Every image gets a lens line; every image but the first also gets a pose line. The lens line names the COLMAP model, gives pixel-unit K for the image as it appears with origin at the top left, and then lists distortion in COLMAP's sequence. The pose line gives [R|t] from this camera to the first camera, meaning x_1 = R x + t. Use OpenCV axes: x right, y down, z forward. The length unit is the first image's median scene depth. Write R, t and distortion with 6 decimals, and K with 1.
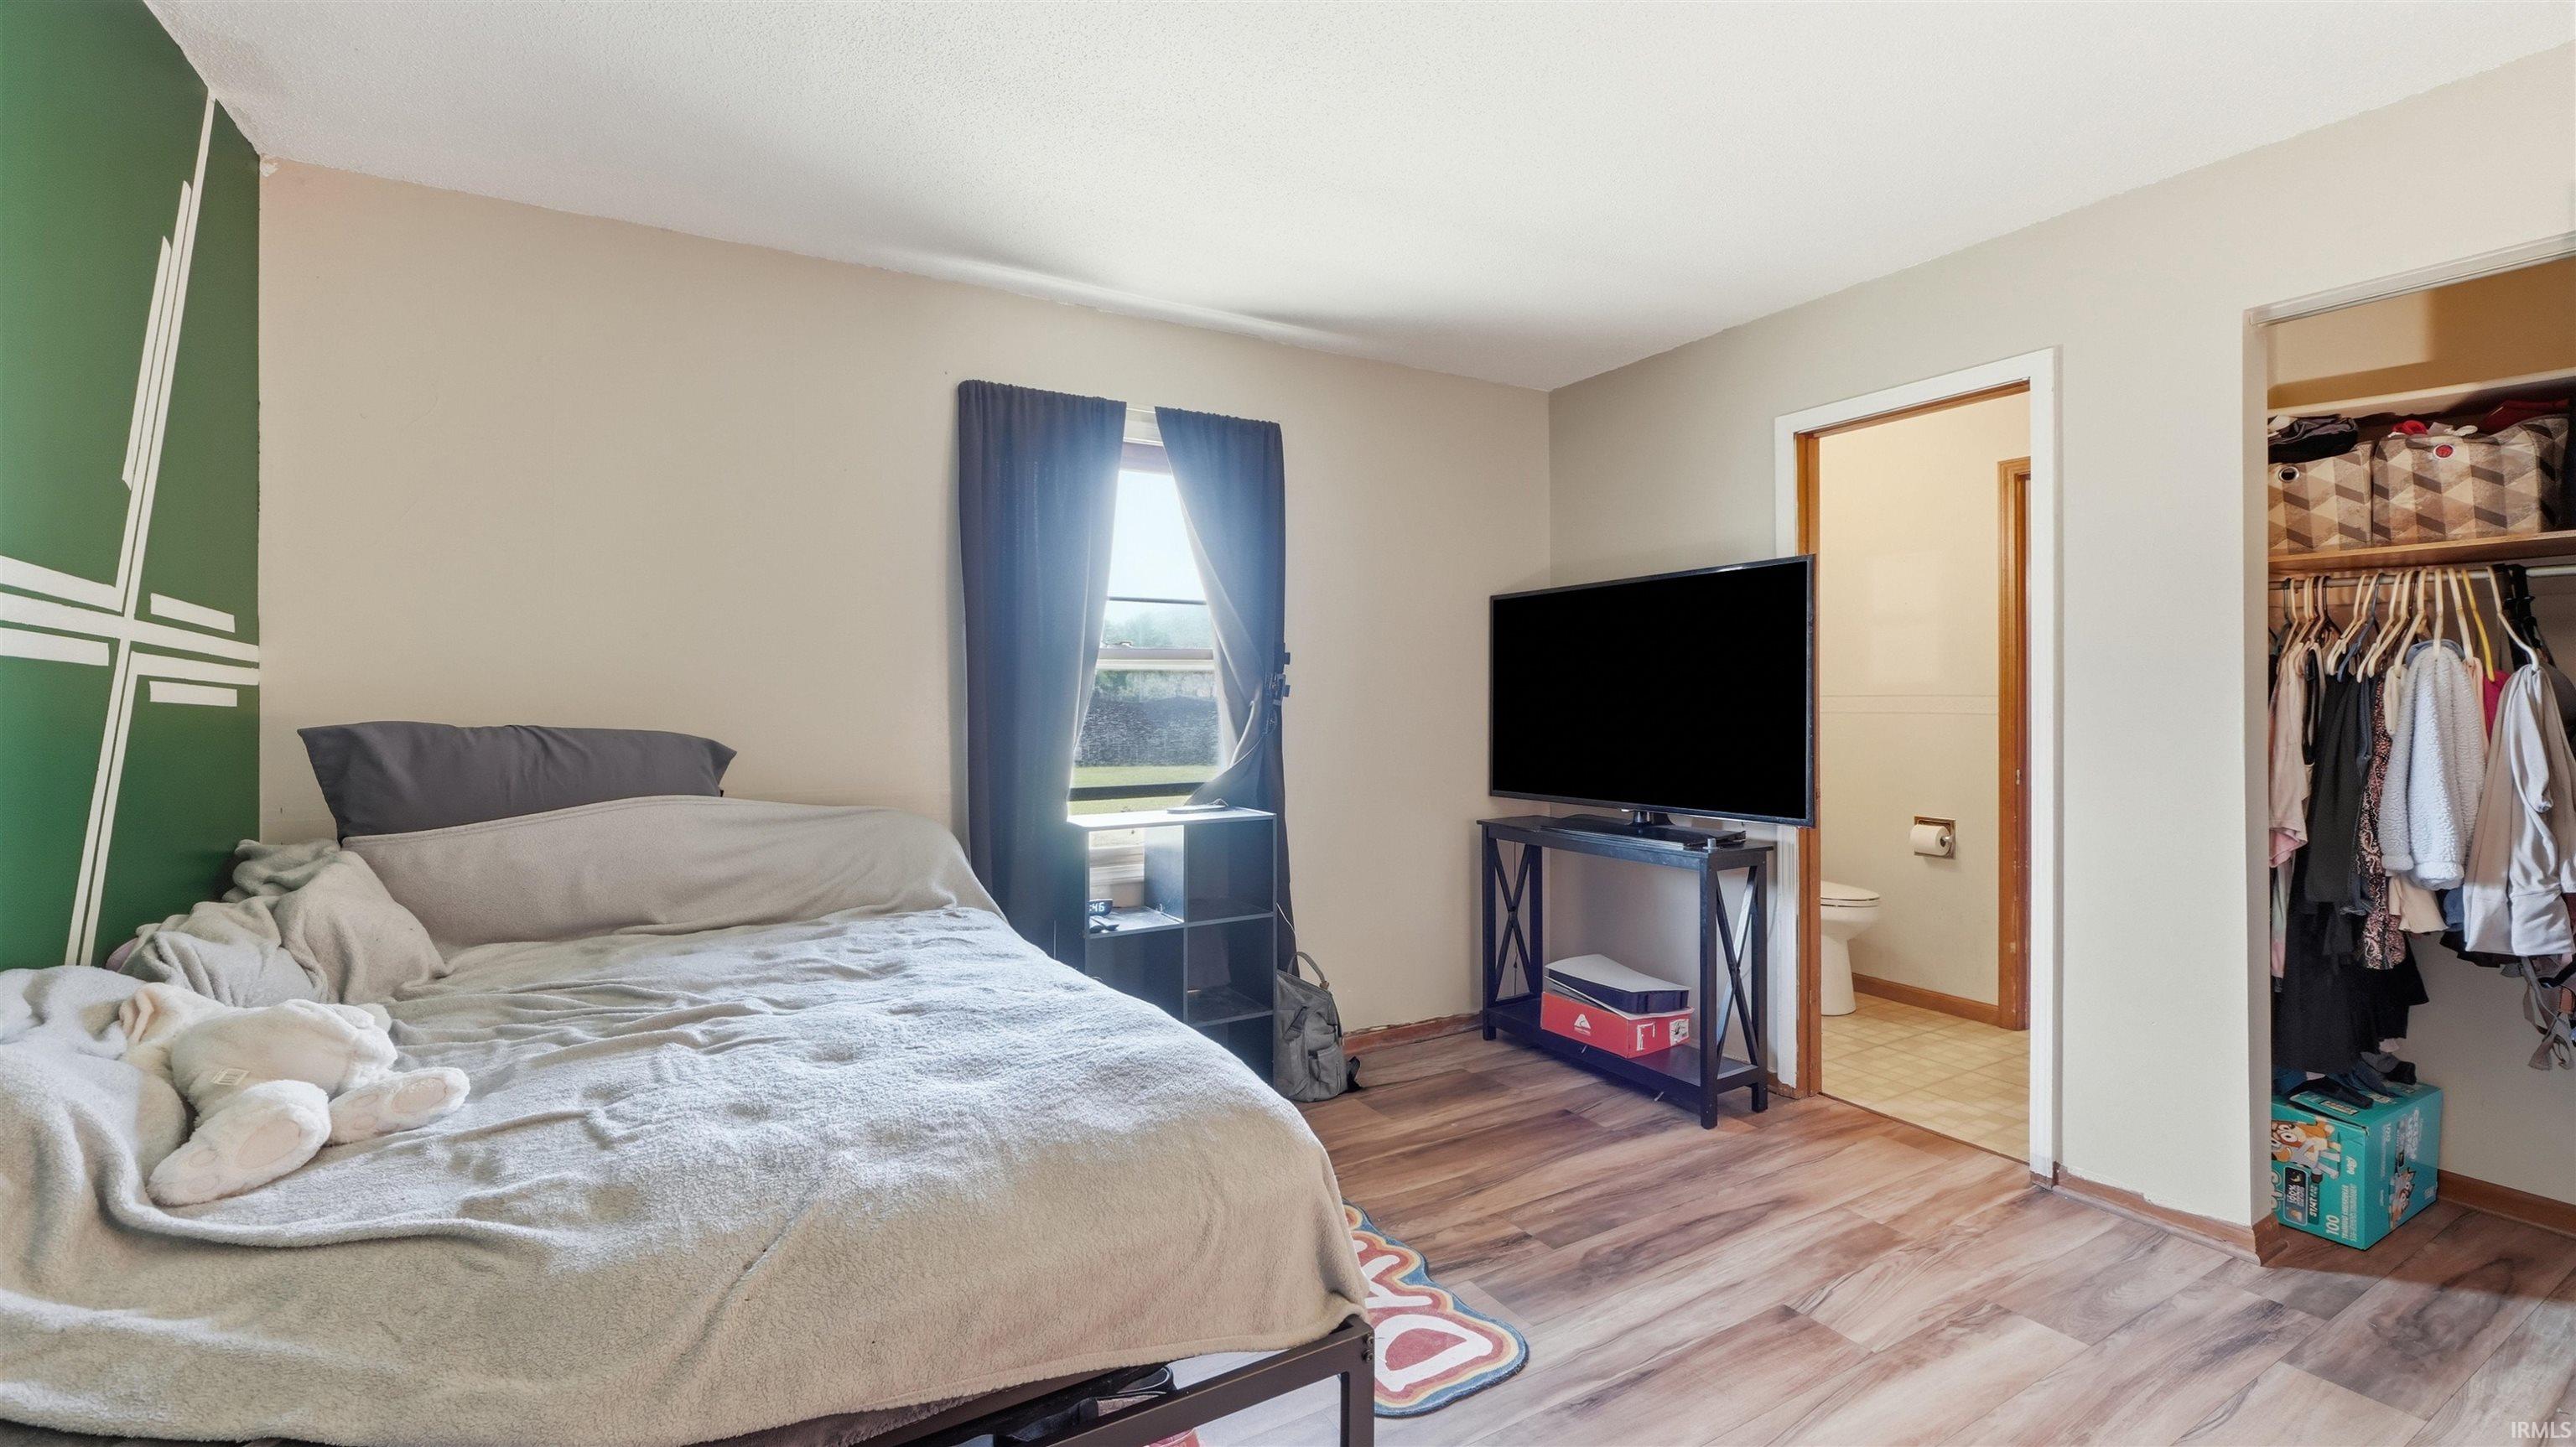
lens RADIAL K [[1076.4, 0, 1282.8], [0, 1076.4, 710.4], [0, 0, 1]] dist [-0.002632, 0.000446]
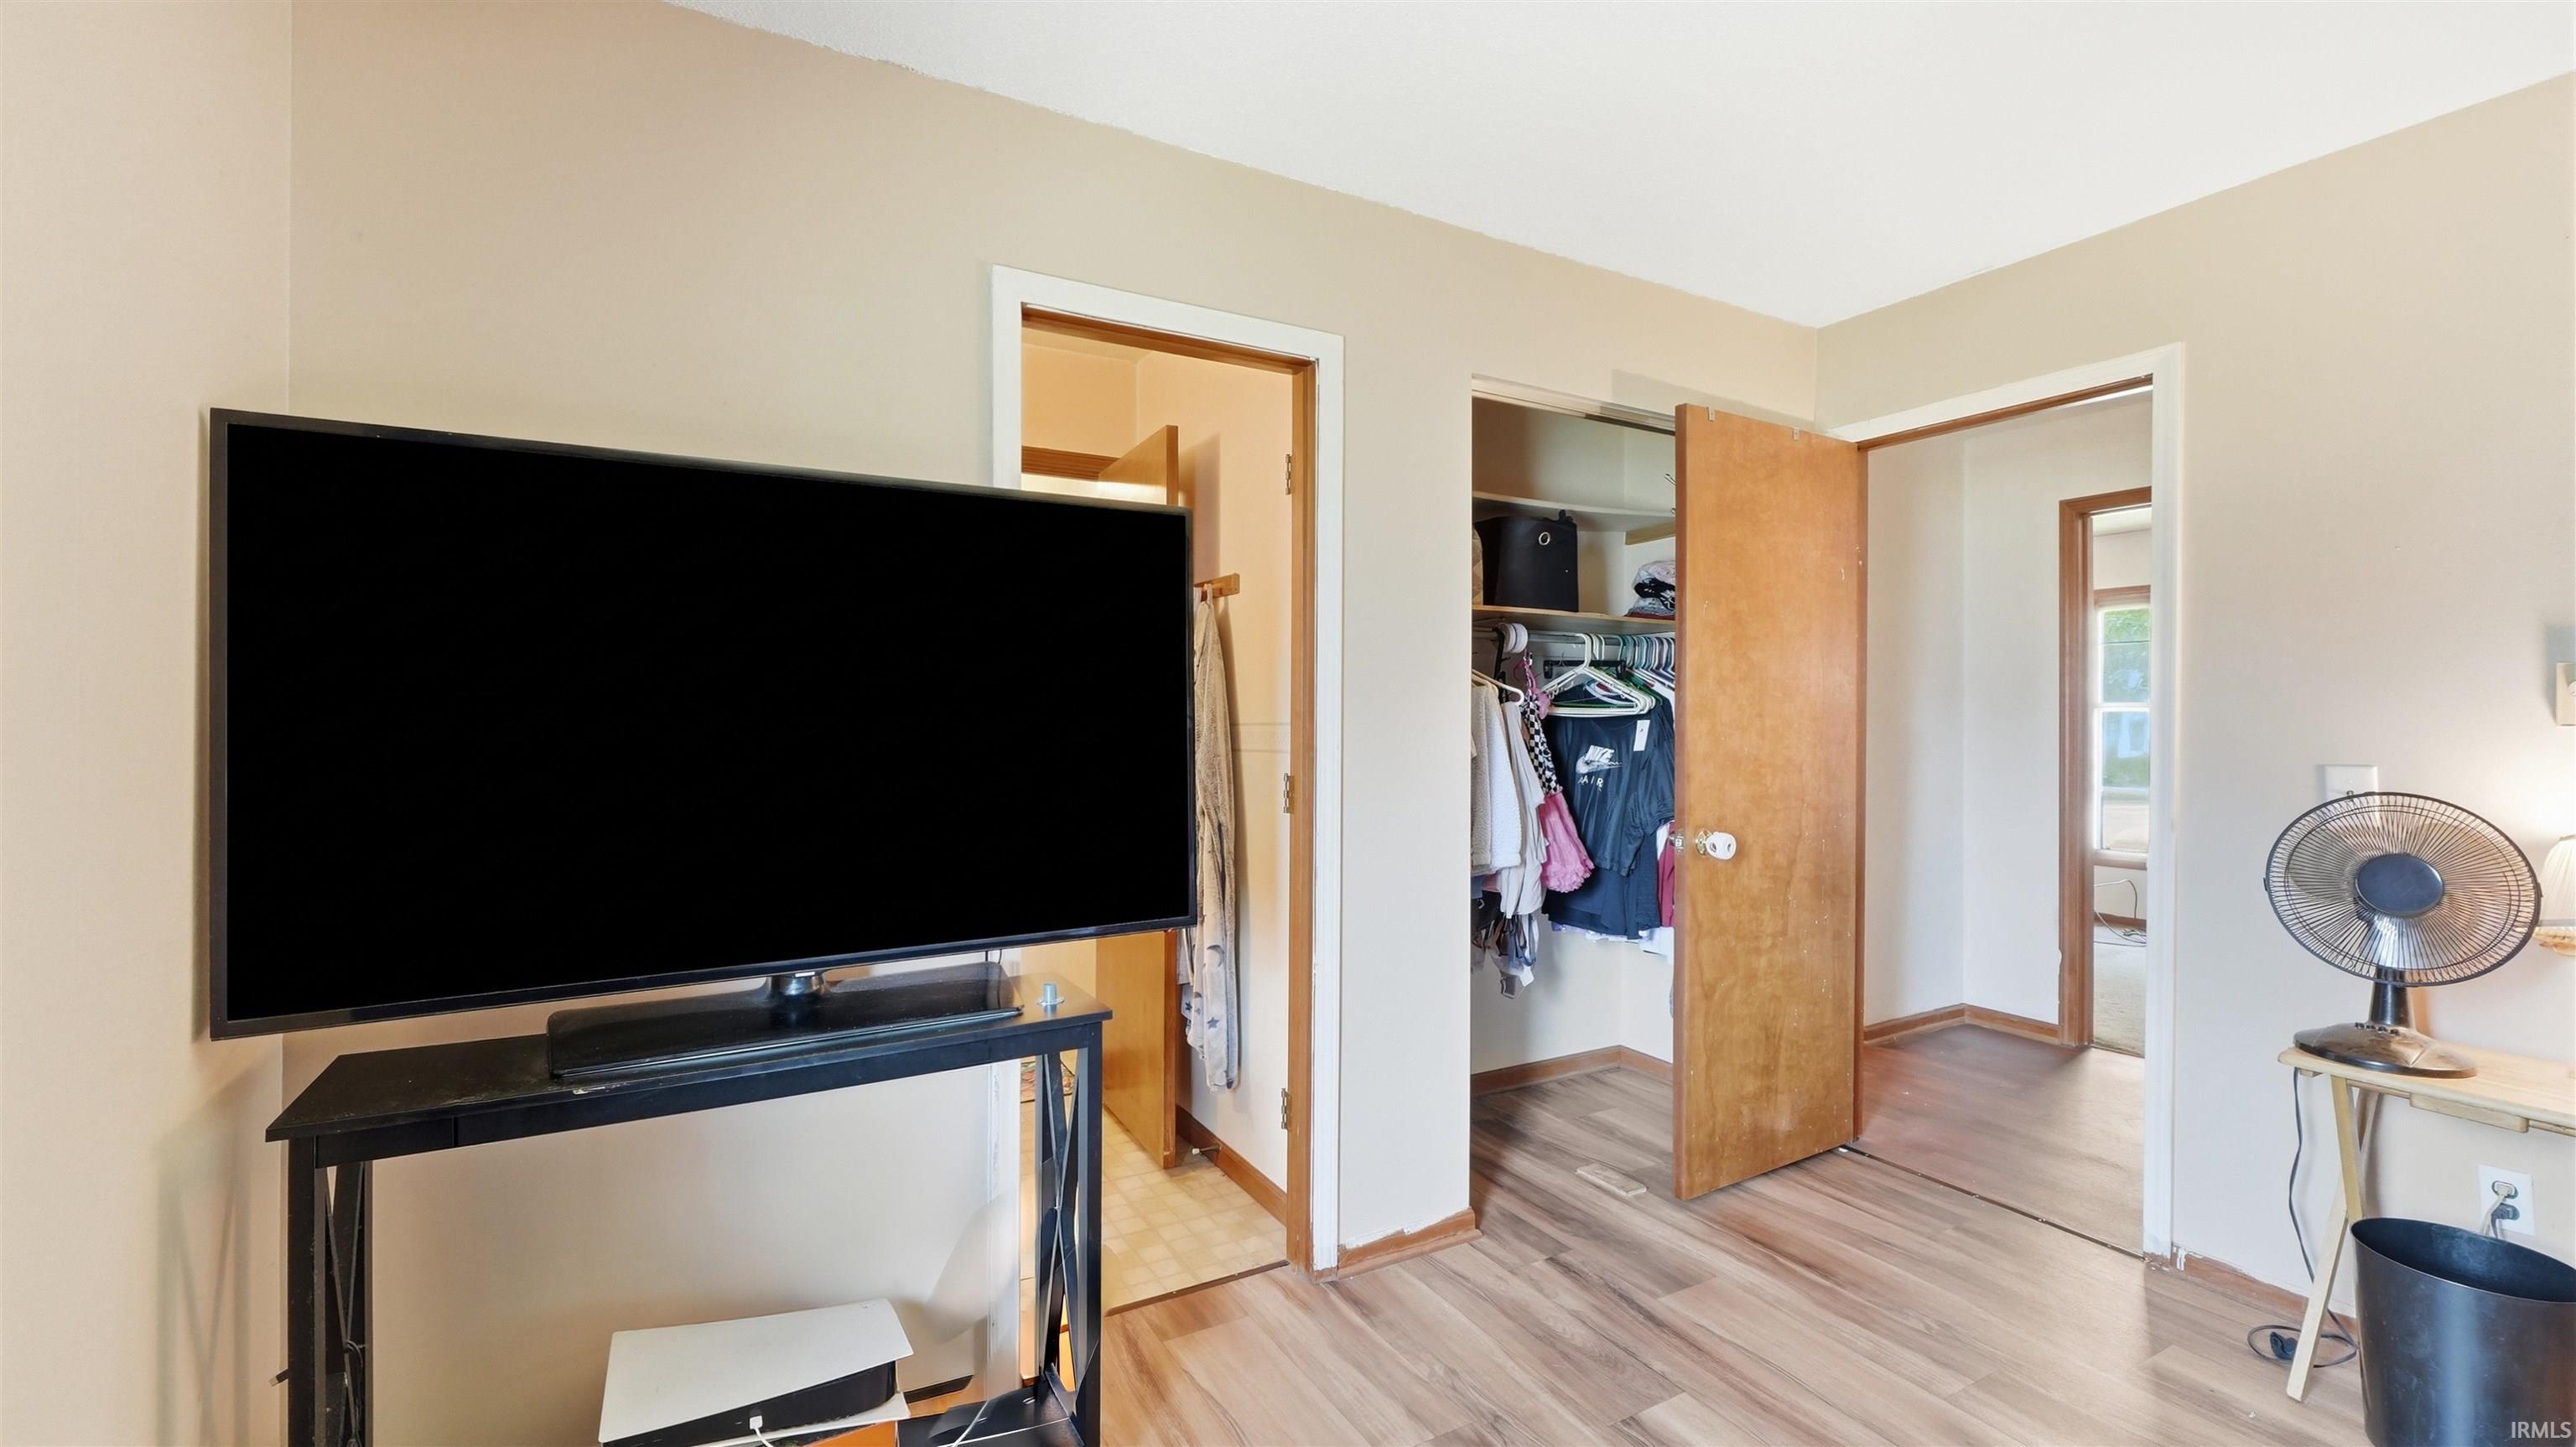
lens RADIAL K [[1076.4, 0, 1286.8], [0, 1076.4, 729.7], [0, 0, 1]] dist [-0.002632, 0.000446]
pose [[0.024961, -0.010739, 0.999631, -0.200059], [0.022988, 0.999684, 0.010165, -0.022739], [-0.999424, 0.022726, 0.025200, 1.181546]]
